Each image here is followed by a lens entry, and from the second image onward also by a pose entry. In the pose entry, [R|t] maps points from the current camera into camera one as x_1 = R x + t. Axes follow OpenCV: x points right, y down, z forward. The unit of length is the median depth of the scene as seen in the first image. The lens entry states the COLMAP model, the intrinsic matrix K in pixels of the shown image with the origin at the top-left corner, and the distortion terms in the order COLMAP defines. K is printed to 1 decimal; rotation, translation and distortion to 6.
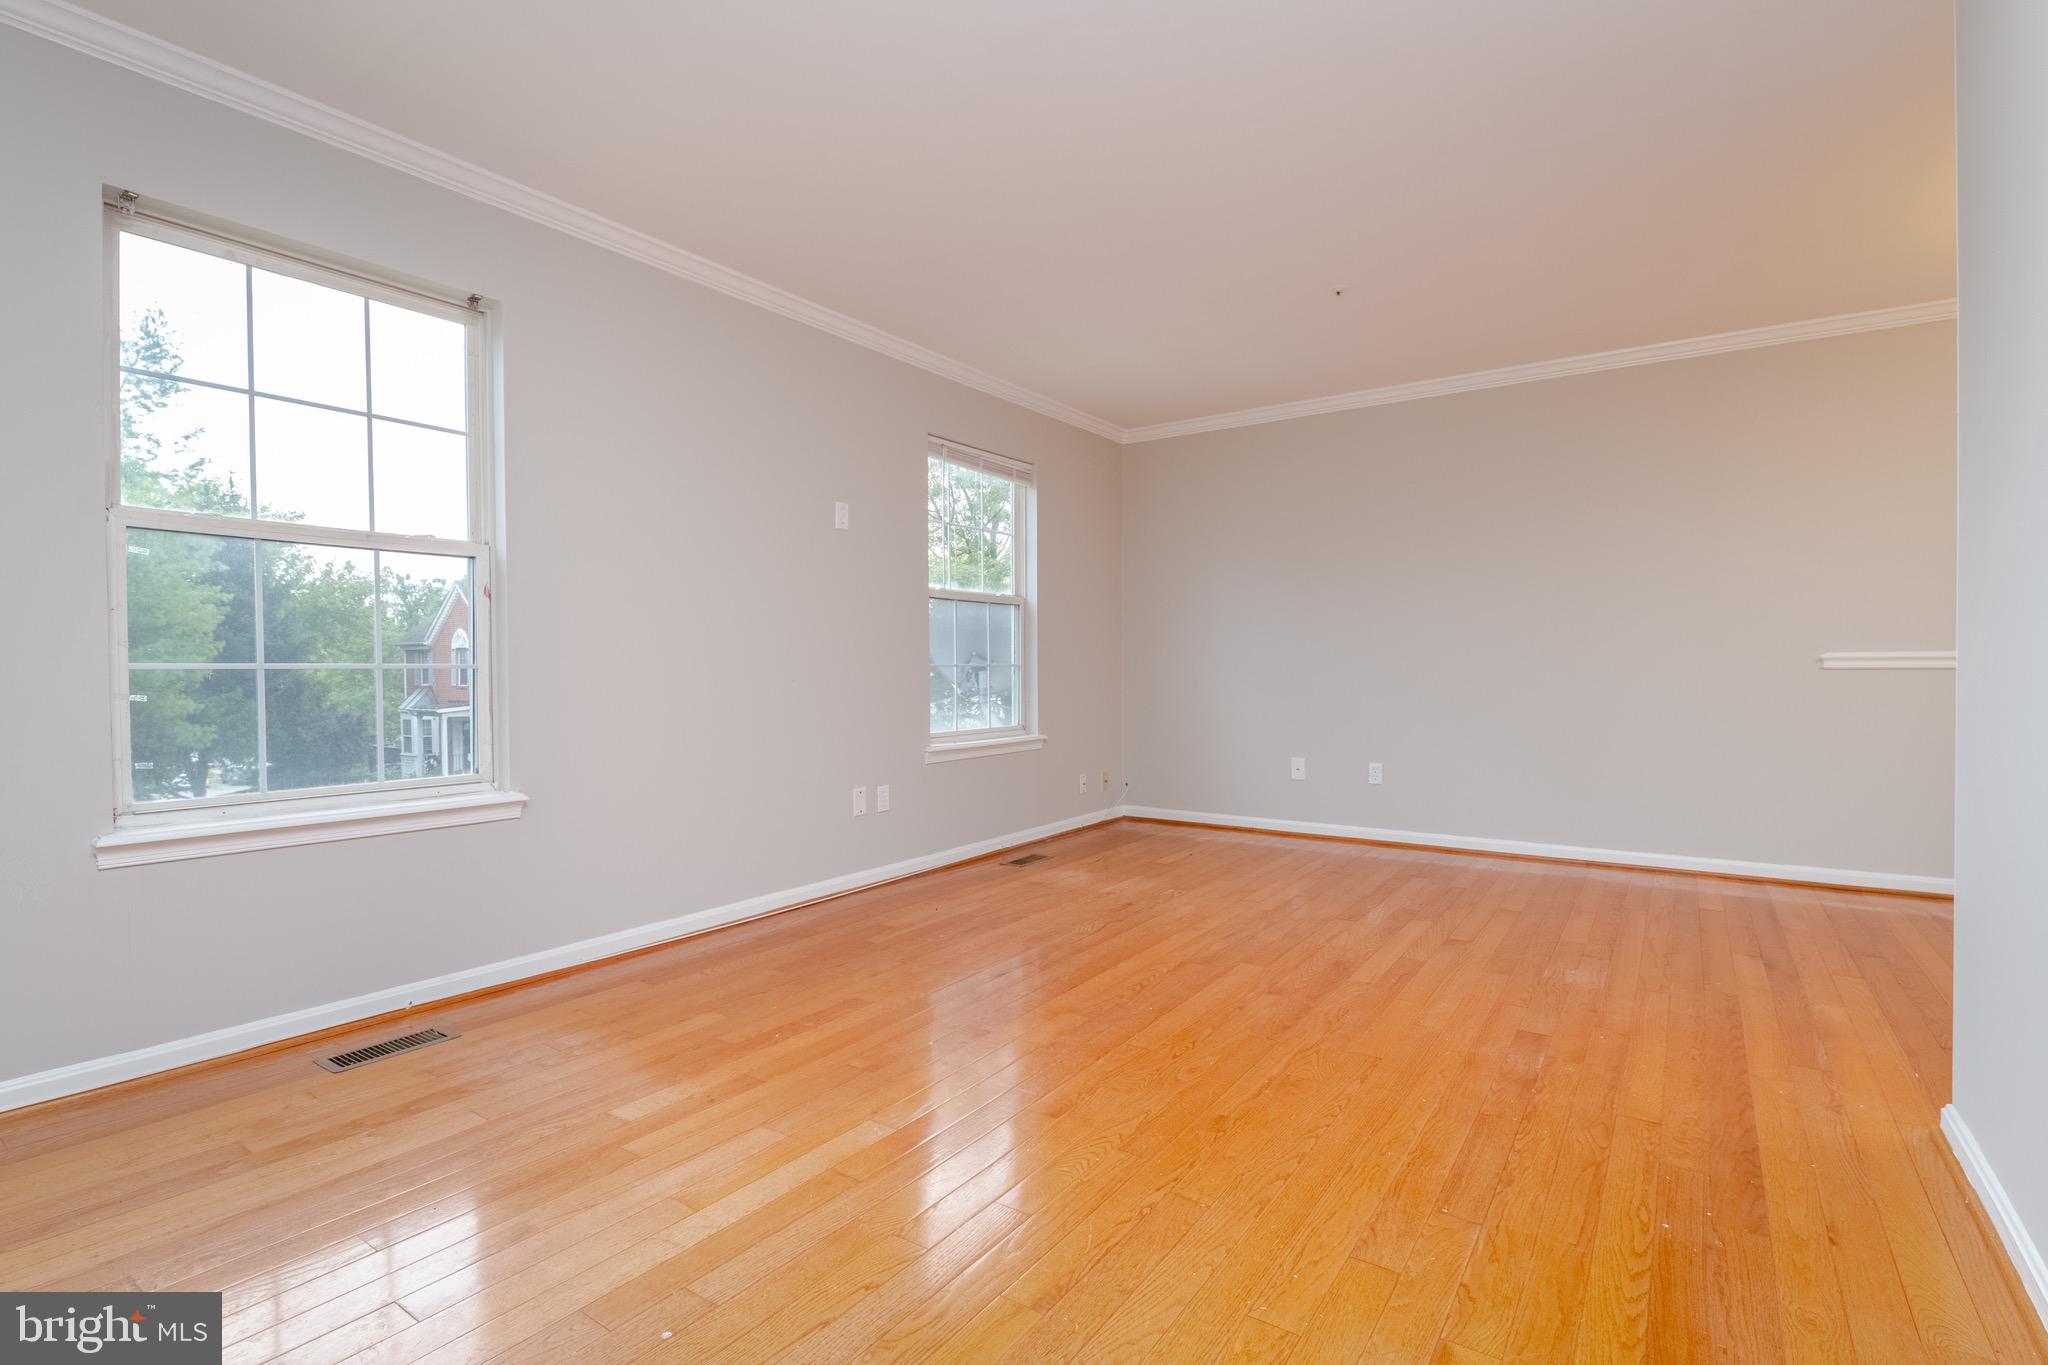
lens RADIAL K [[950.5, 0, 1027.0], [0, 950.5, 684.6], [0, 0, 1]] dist [-0.008550, -0.002175]
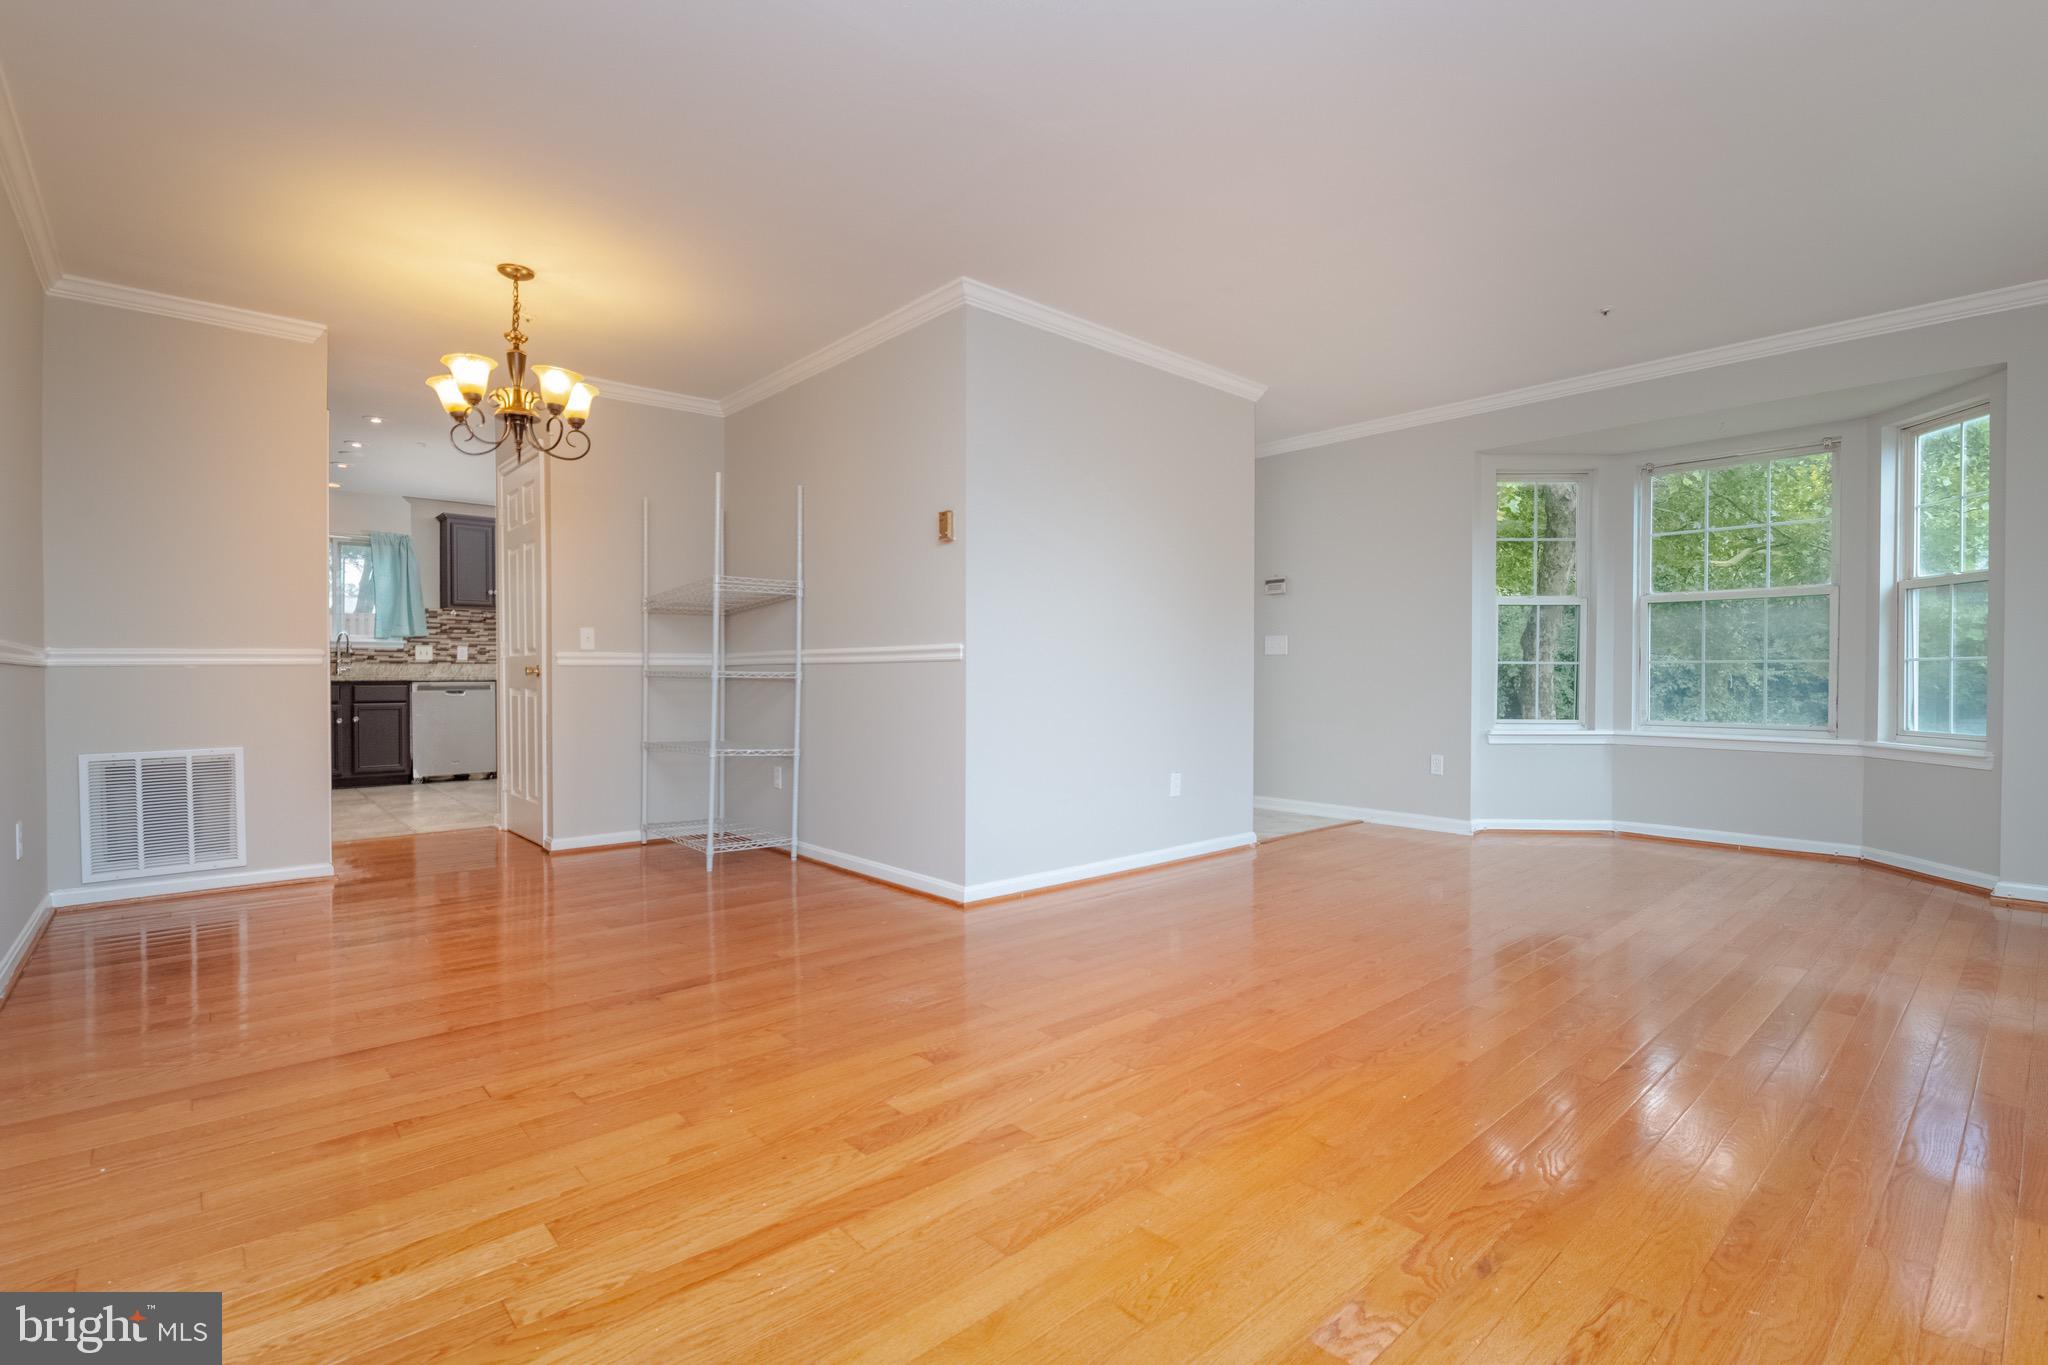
lens RADIAL K [[950.5, 0, 1043.6], [0, 950.5, 683.5], [0, 0, 1]] dist [-0.008550, -0.002175]
pose [[-0.977316, 0.003948, 0.211750, 0.294698], [0.009252, 0.999668, 0.024059, -0.014915], [-0.211584, 0.025473, -0.977028, 2.074142]]
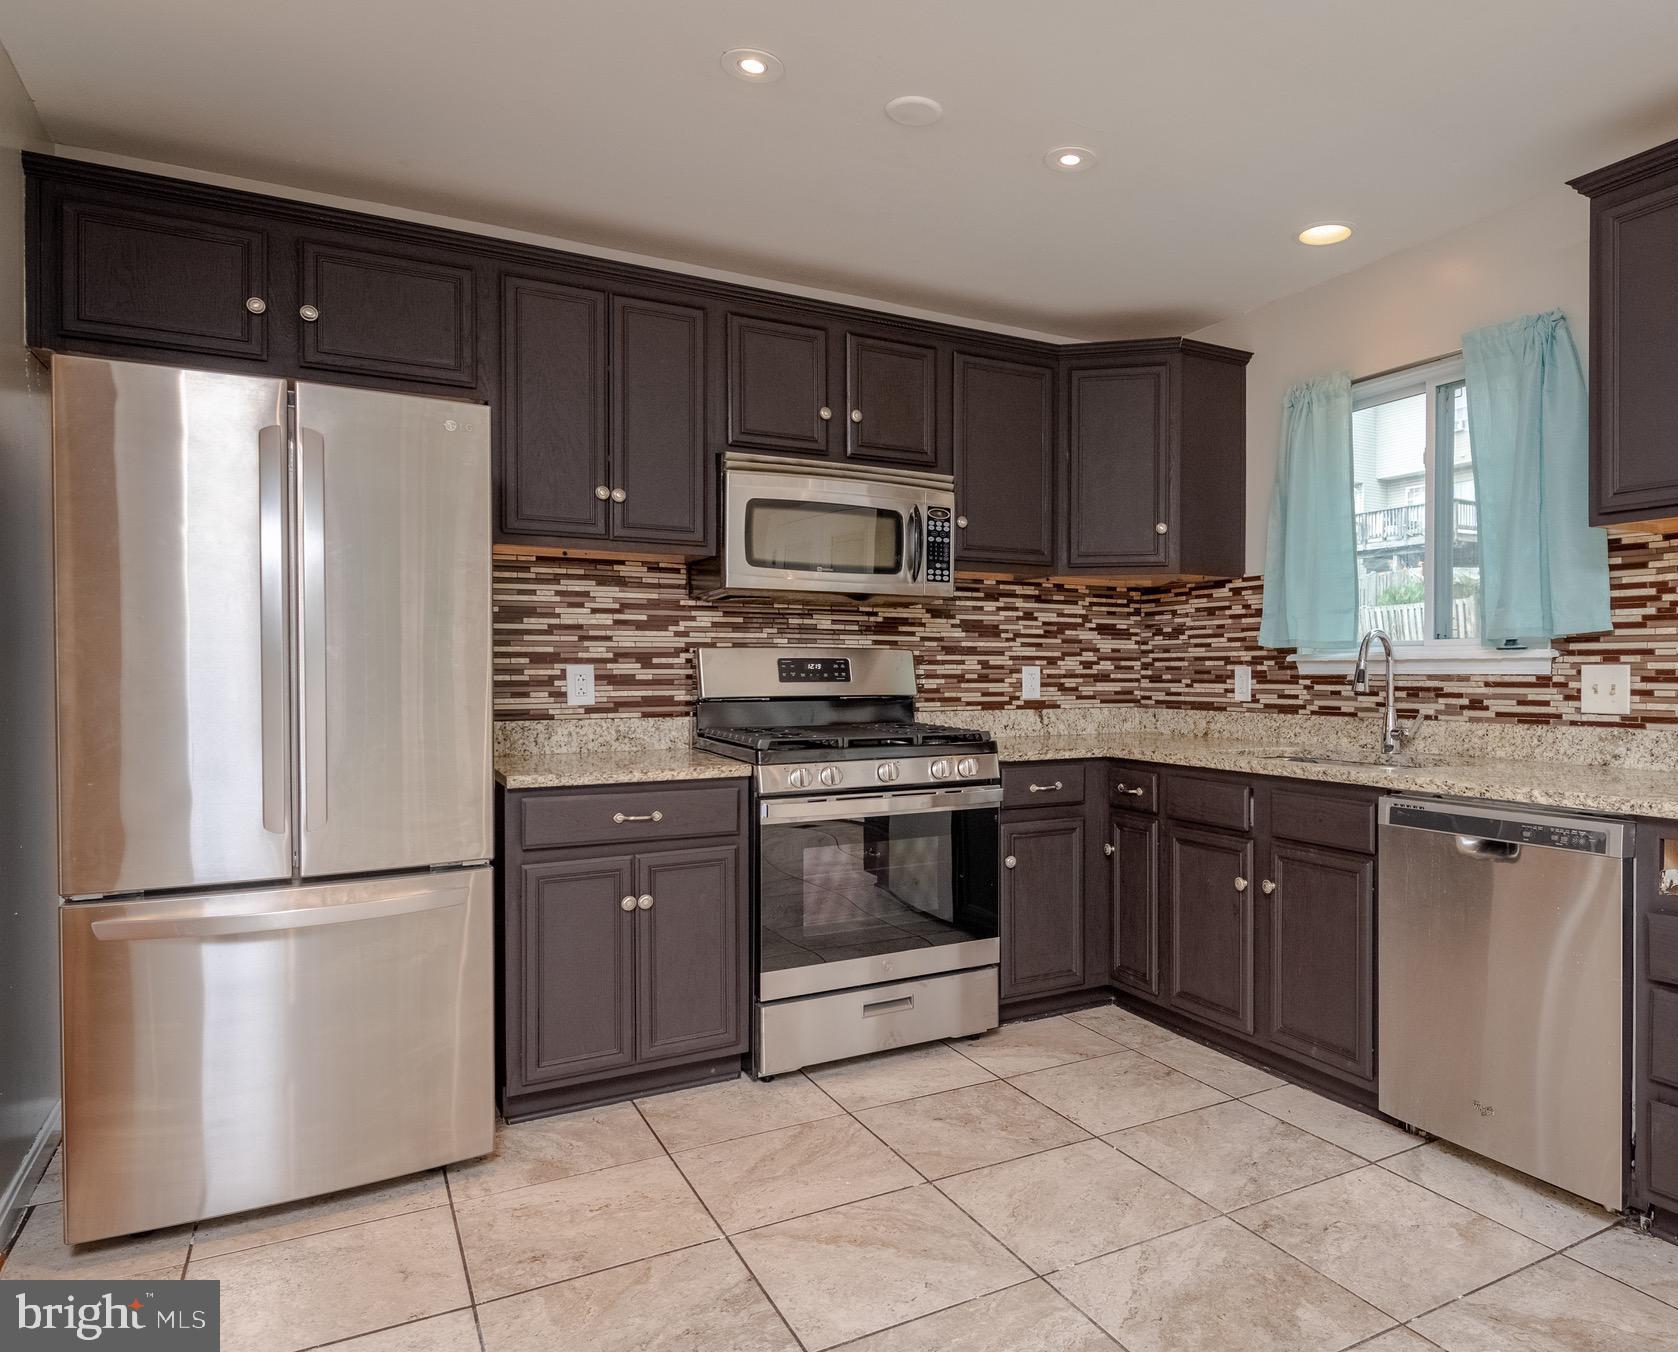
lens RADIAL K [[1102.2, 0, 1029.1], [0, 1102.2, 688.4], [0, 0, 1]] dist [0.007229, -0.007973]
pose [[0.388333, -0.009610, 0.921469, 1.707640], [0.014339, 0.999888, 0.004385, -0.071725], [-0.921408, 0.011511, 0.388427, -0.389601]]
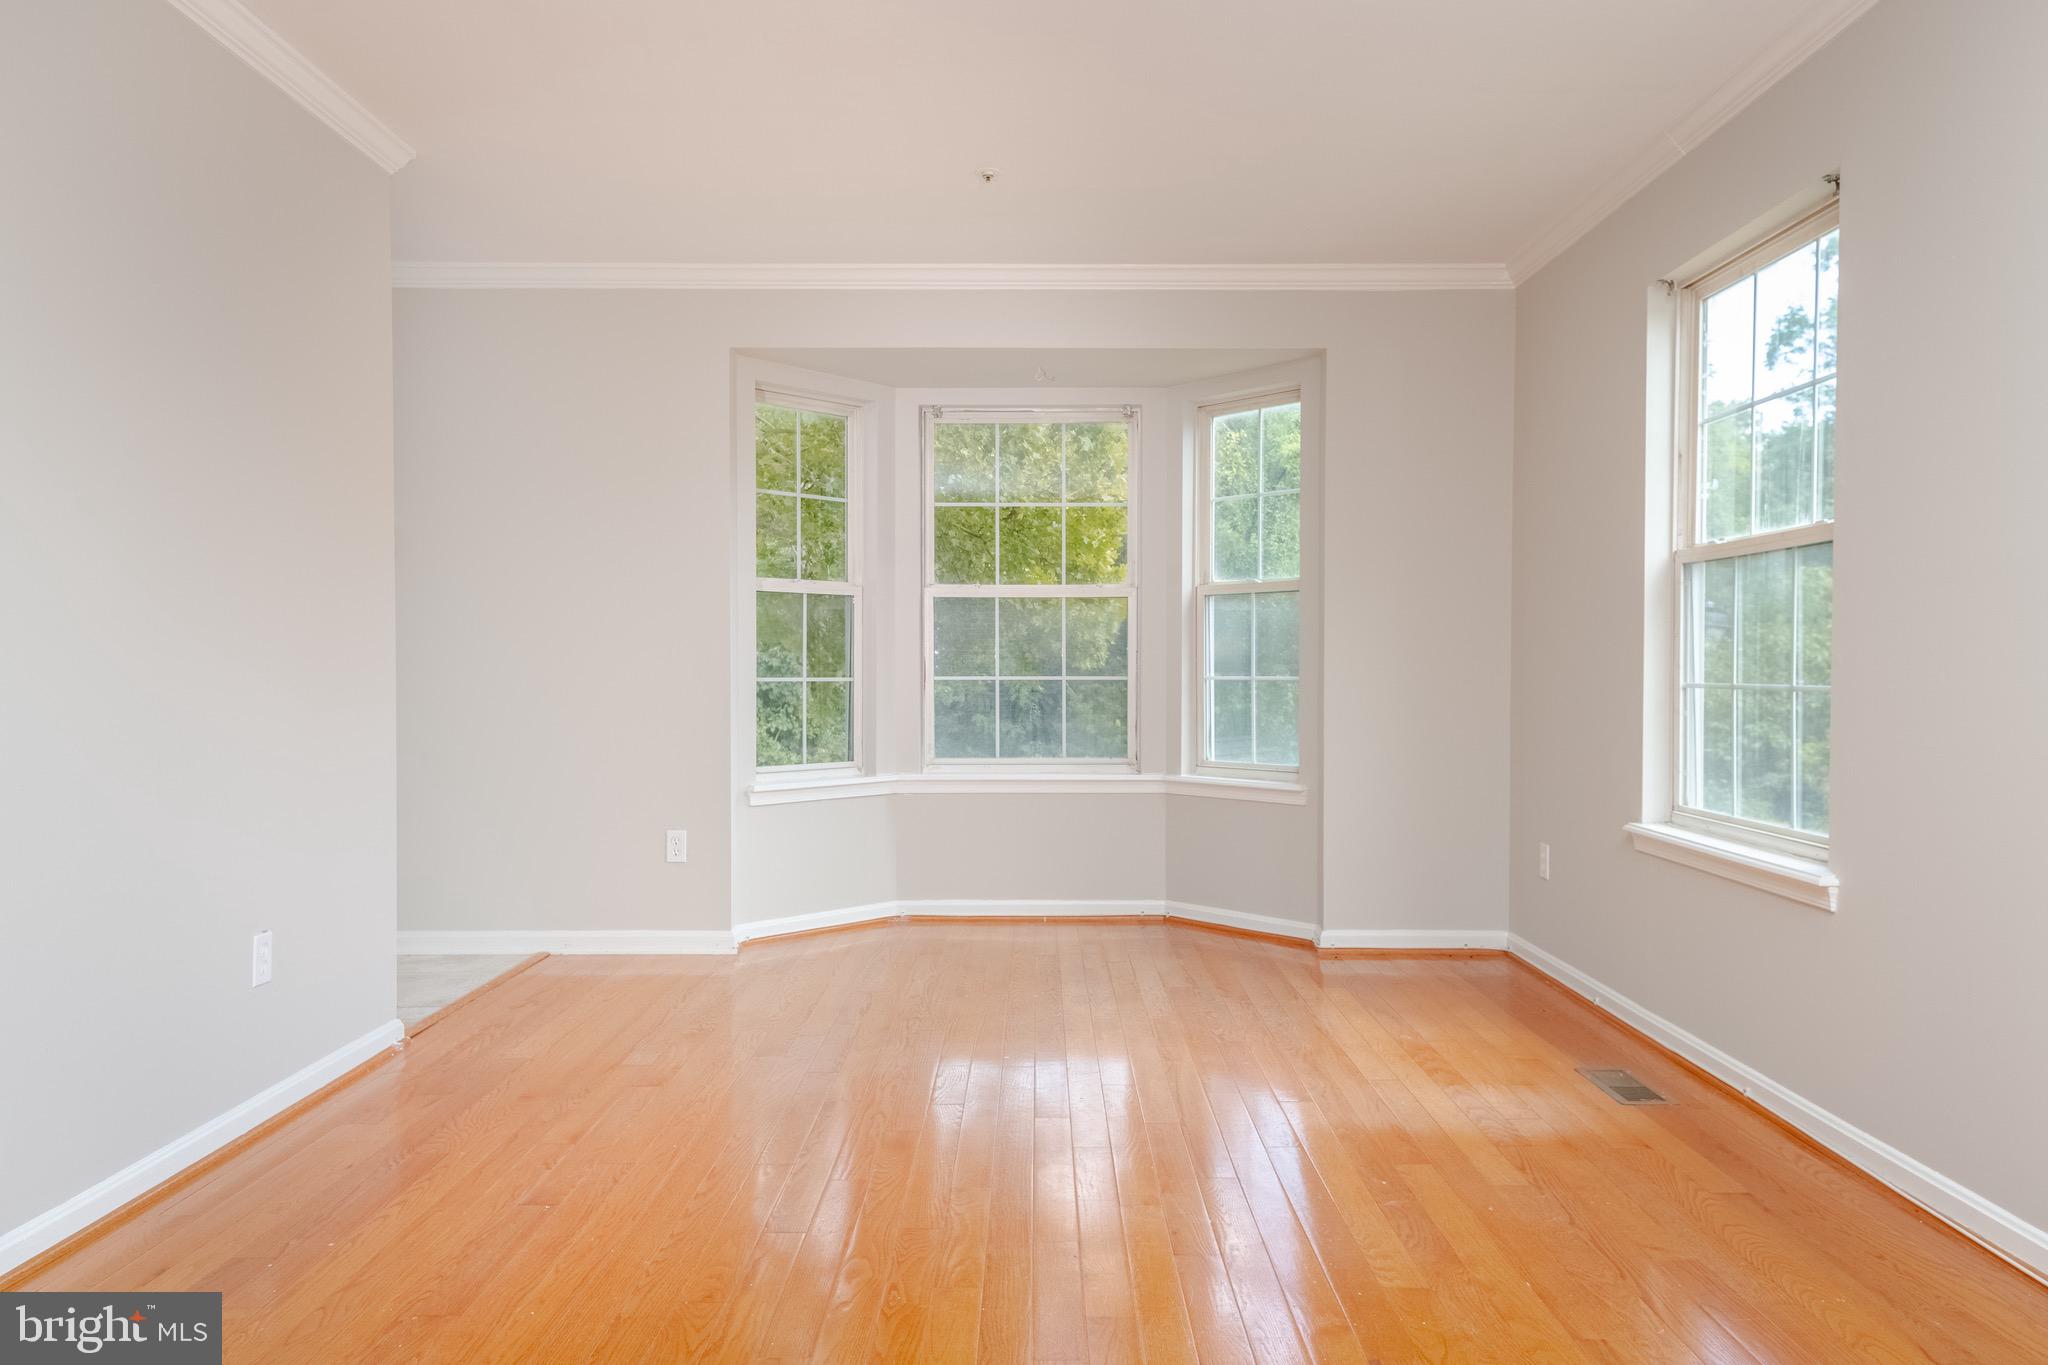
lens RADIAL K [[1370.1, 0, 1042.6], [0, 1370.1, 694.8], [0, 0, 1]] dist [0.031439, 0.001354]
pose [[-0.814611, 0.019750, -0.579671, 0.567282], [-0.002877, 0.999270, 0.038090, -0.057341], [0.580000, 0.032696, -0.813960, 1.664107]]
